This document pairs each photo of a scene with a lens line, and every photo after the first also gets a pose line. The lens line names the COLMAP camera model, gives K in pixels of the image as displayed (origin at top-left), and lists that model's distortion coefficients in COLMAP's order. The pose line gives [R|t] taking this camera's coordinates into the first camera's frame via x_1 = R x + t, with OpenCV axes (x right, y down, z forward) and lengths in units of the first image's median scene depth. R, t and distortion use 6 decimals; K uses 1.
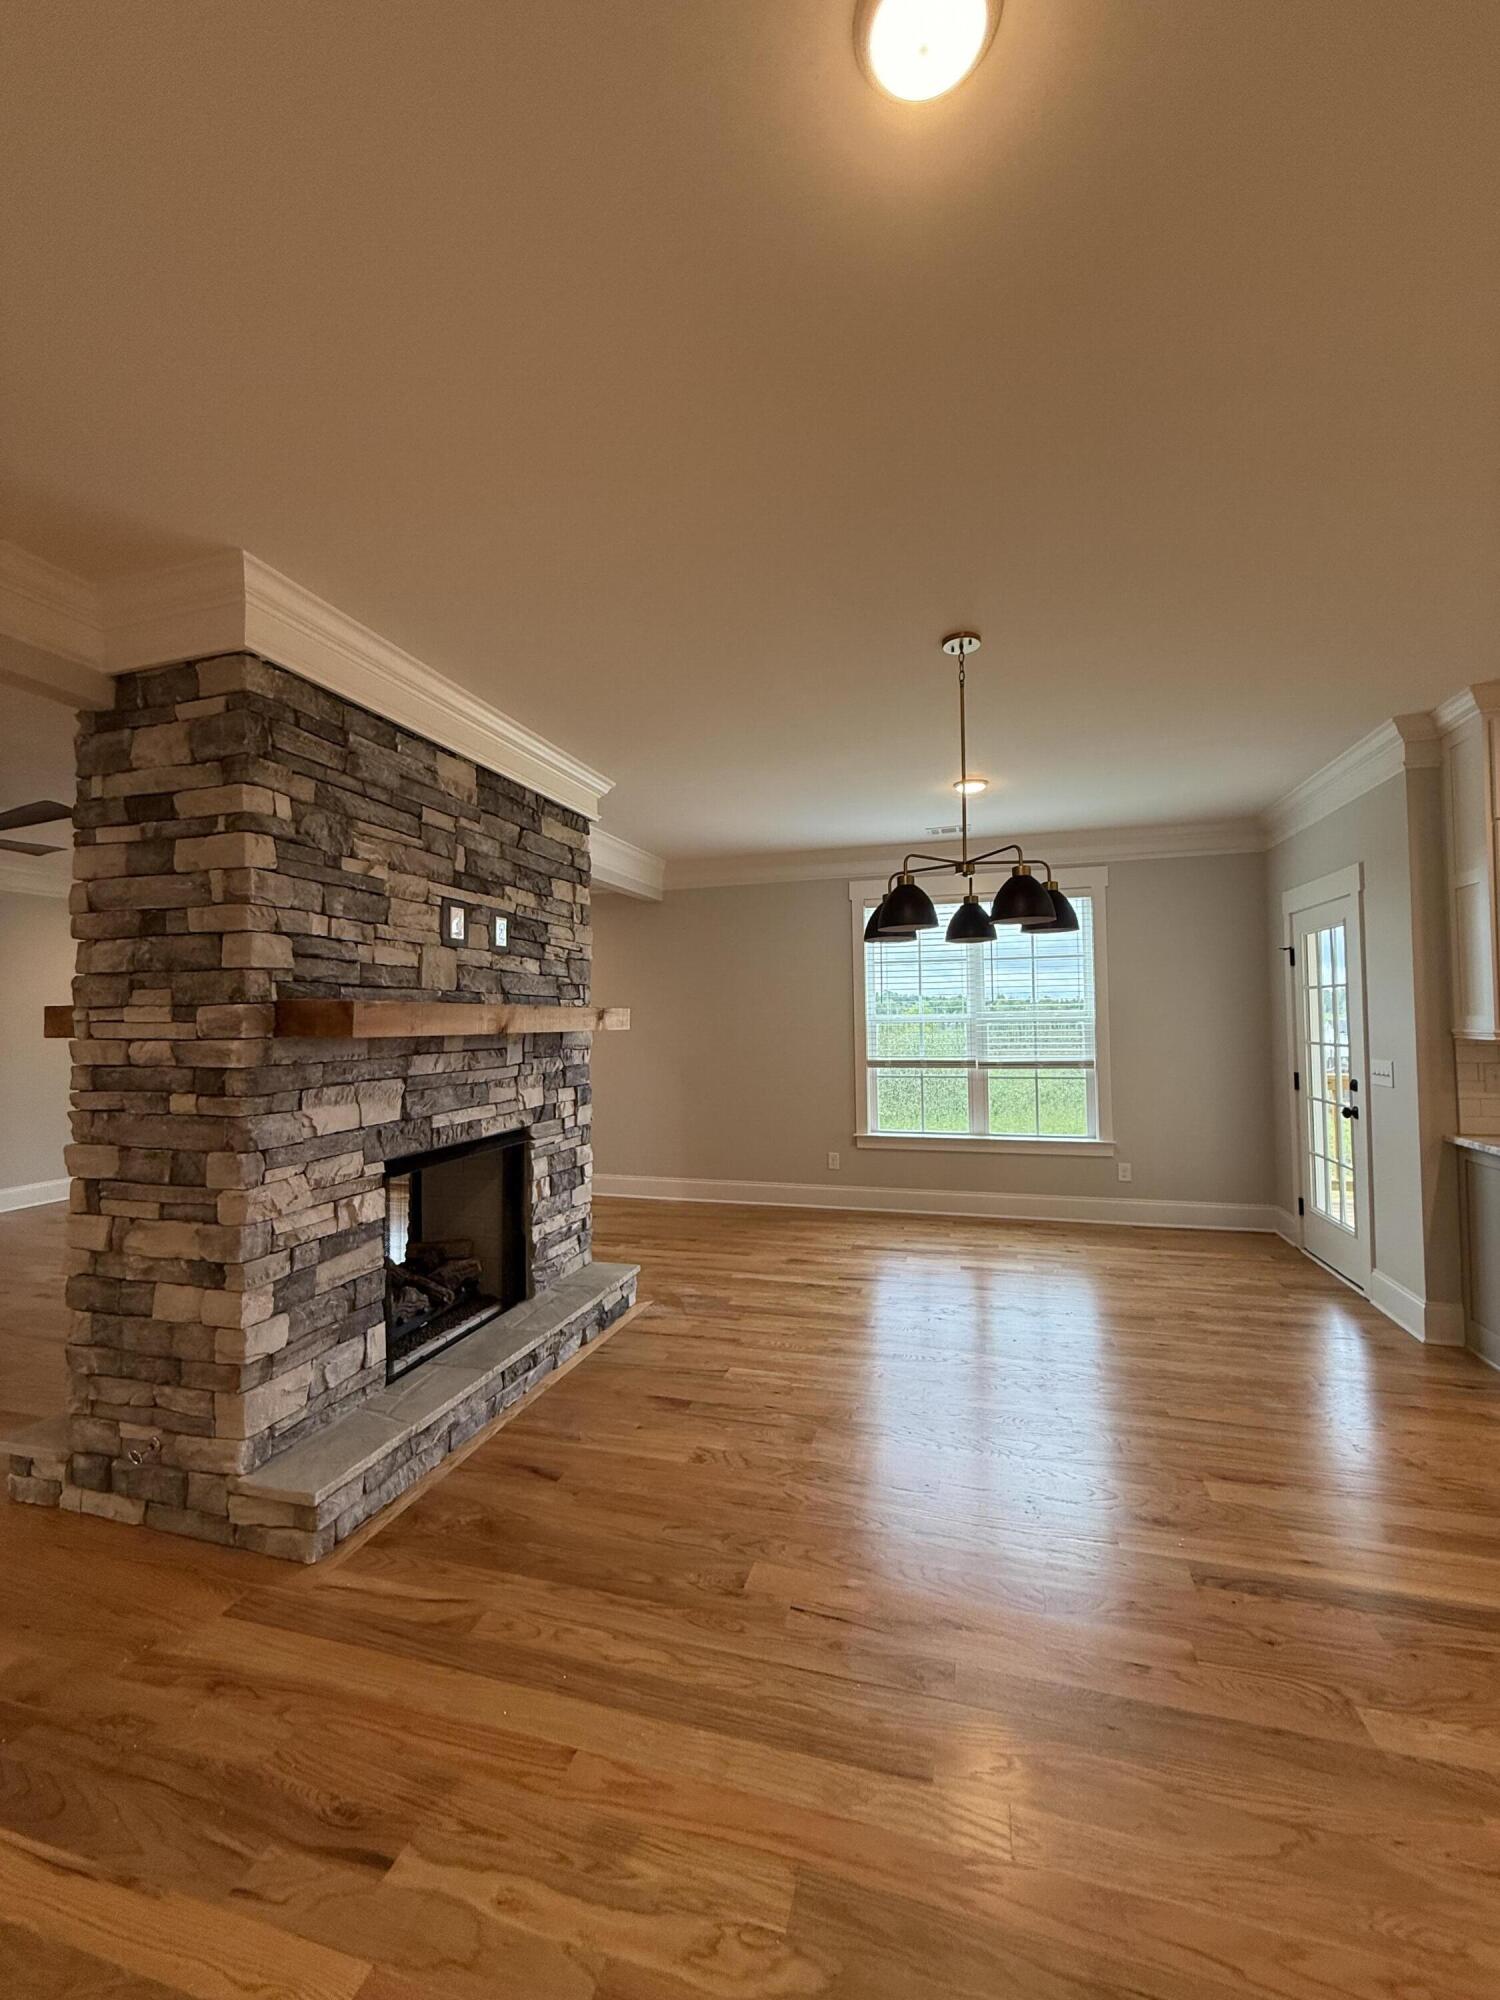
lens RADIAL K [[795.8, 0, 755.5], [0, 795.8, 990.9], [0, 0, 1]] dist [0.001876, 0.000902]
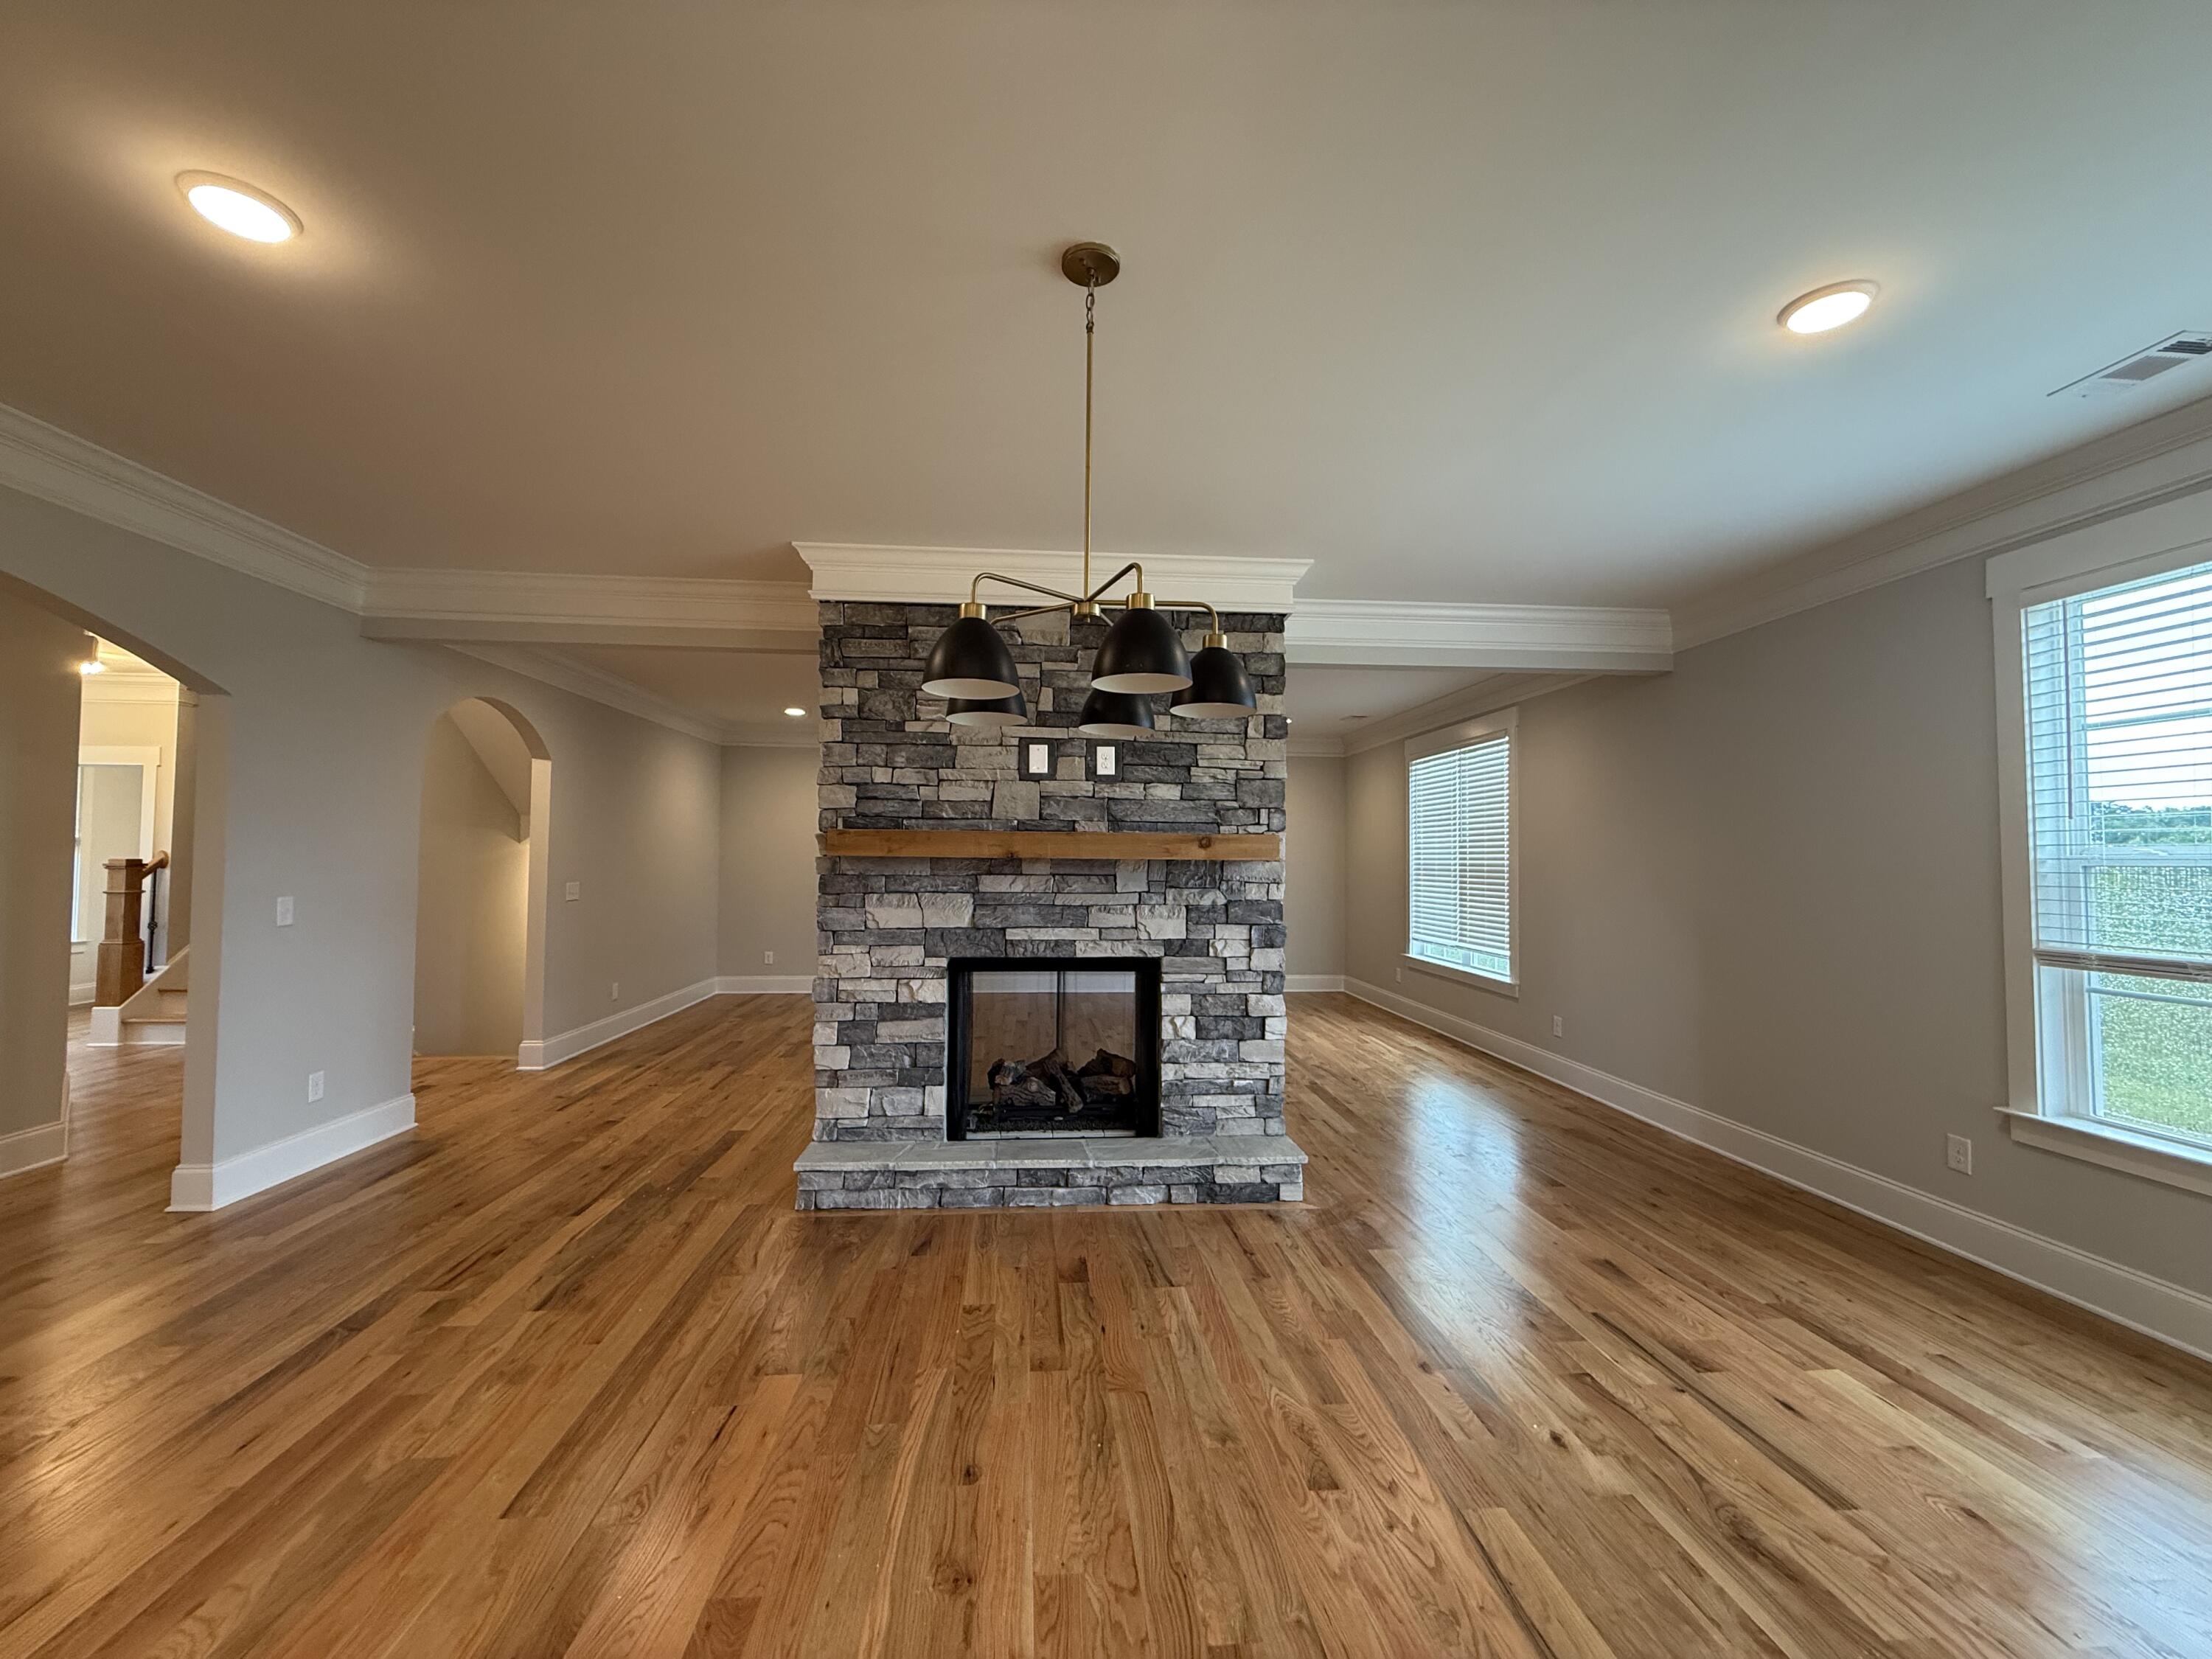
lens RADIAL K [[880.1, 0, 1094.4], [0, 880.1, 826.7], [0, 0, 1]] dist [0.001876, 0.000902]
pose [[0.349844, -0.021582, -0.936559, 0.773141], [0.021676, 0.999653, -0.014939, 0.028587], [0.936557, -0.015075, 0.350191, 0.624688]]
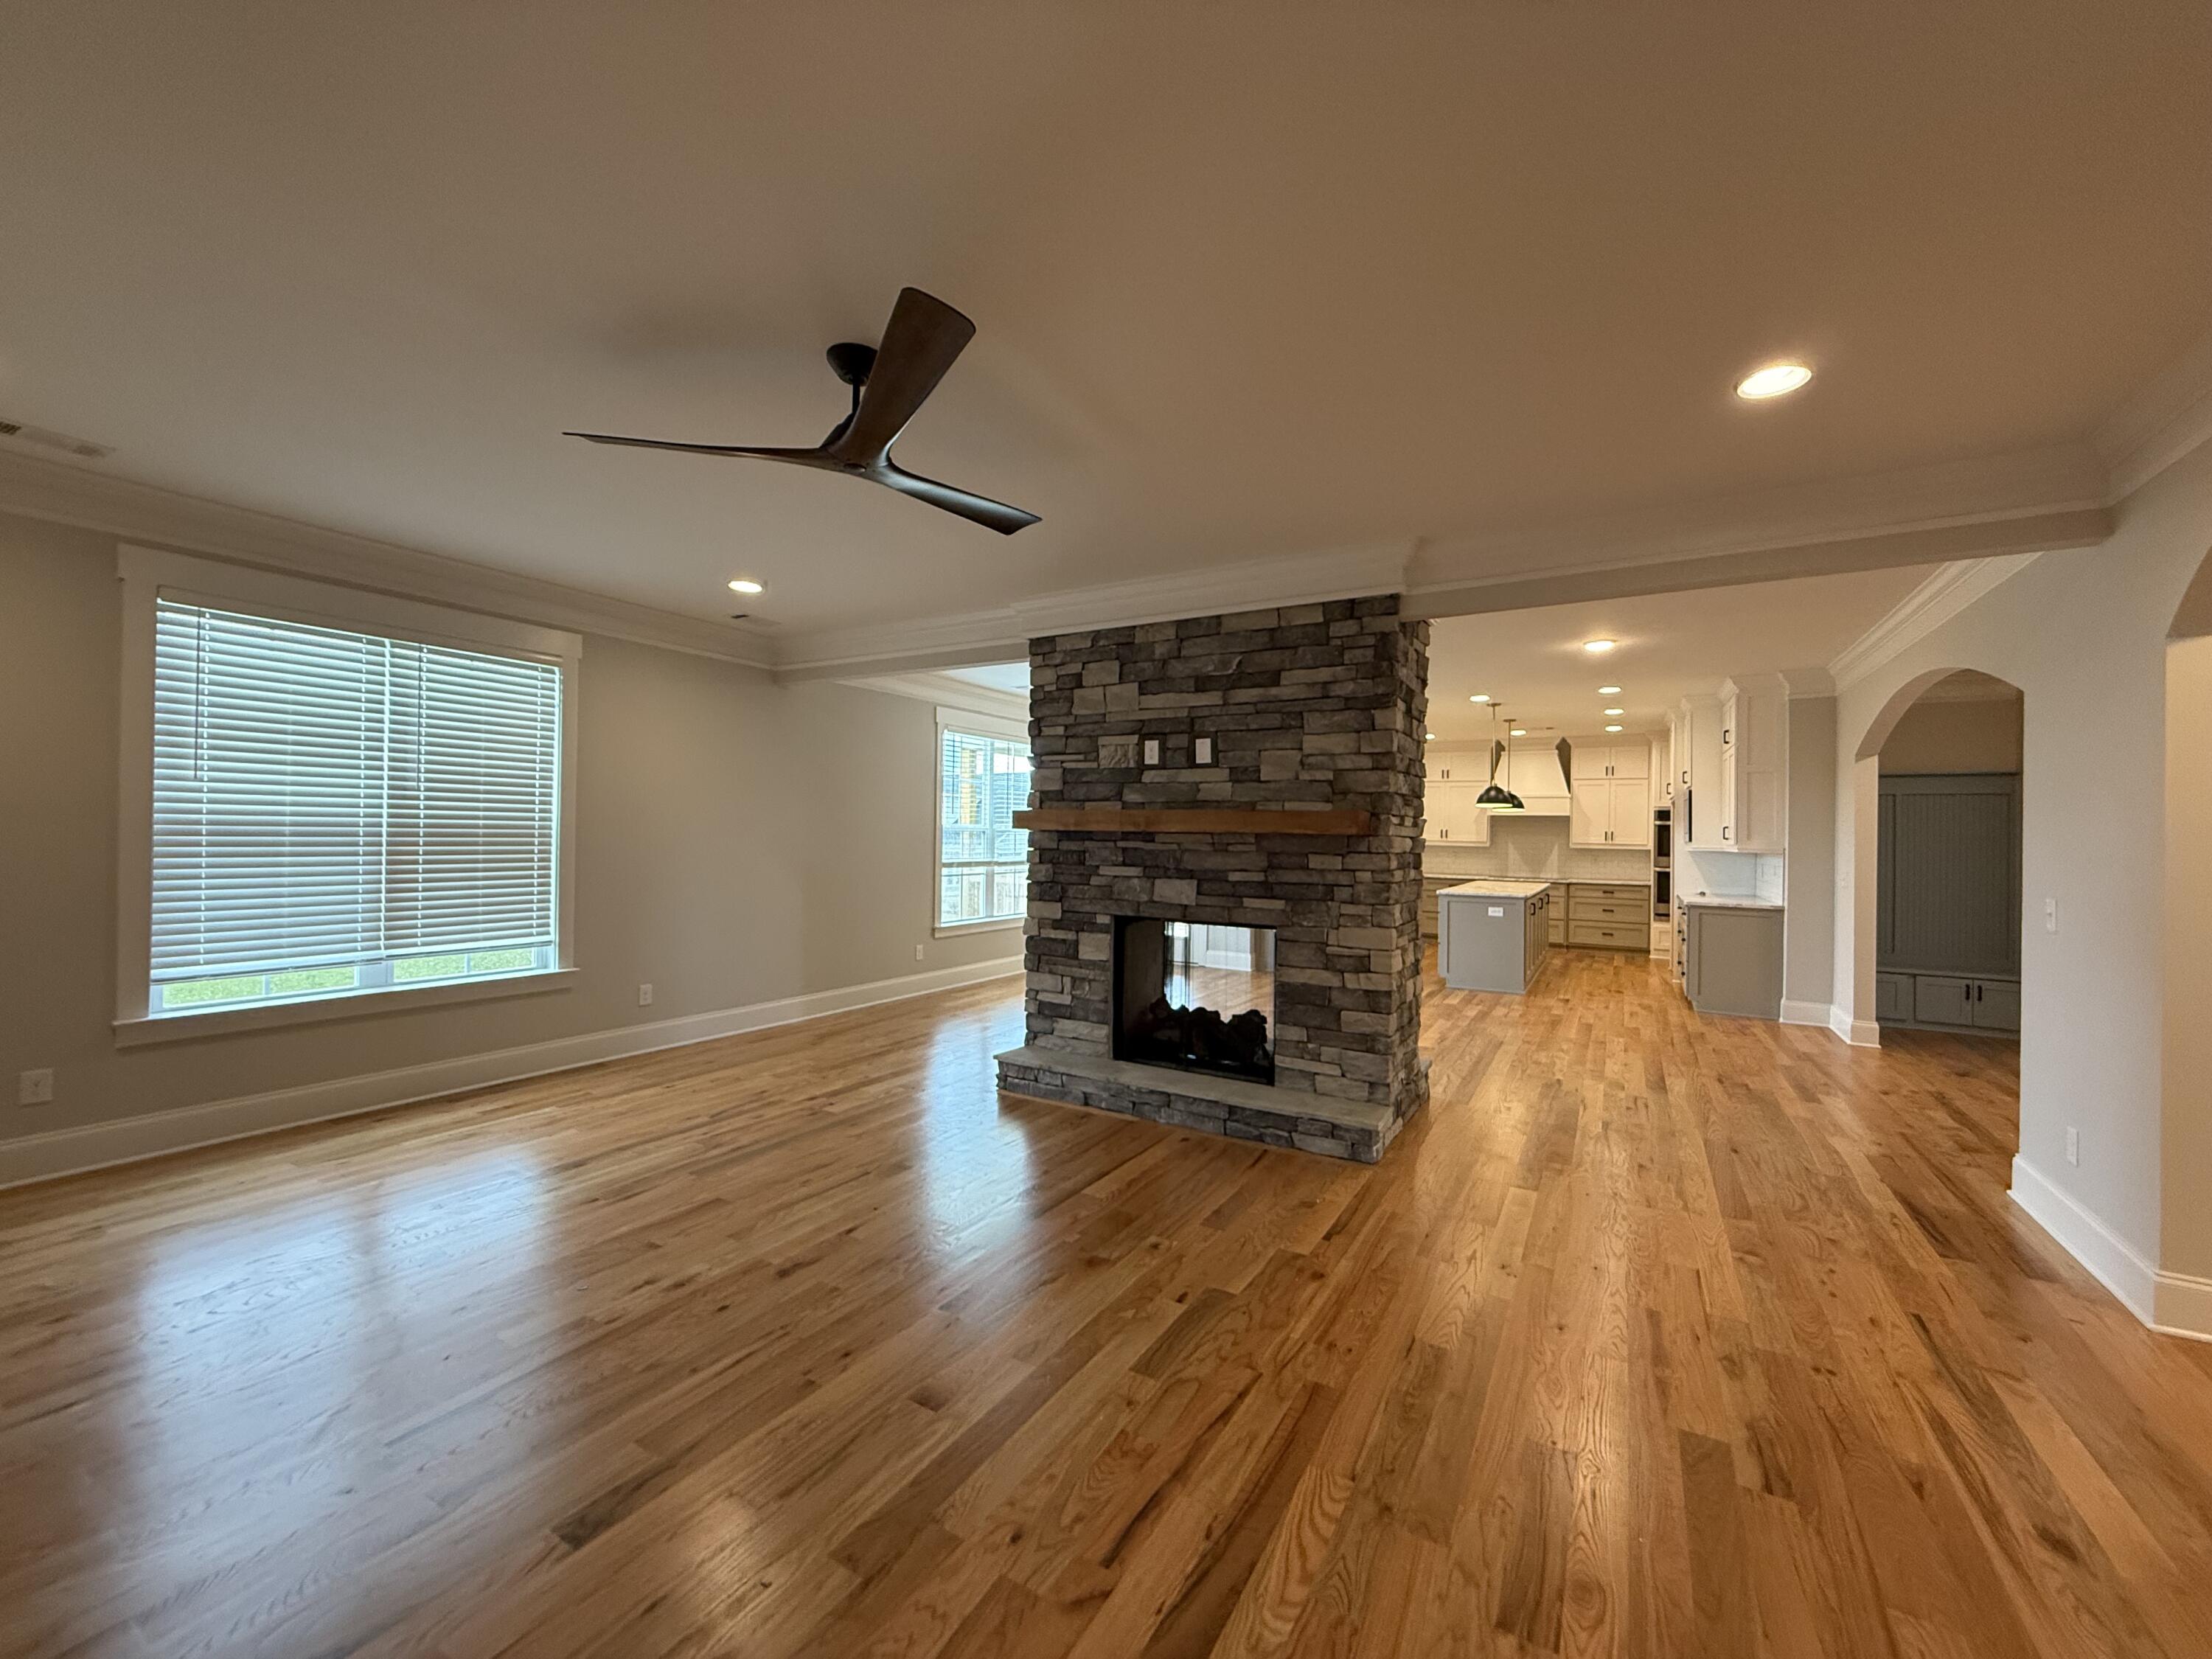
lens RADIAL K [[880.1, 0, 1109.0], [0, 880.1, 824.8], [0, 0, 1]] dist [0.001876, 0.000902]
pose [[0.253961, 0.023596, 0.966927, -1.933018], [-0.053483, 0.998515, -0.010320, 0.061916], [-0.965735, -0.049093, 0.254846, 0.820921]]
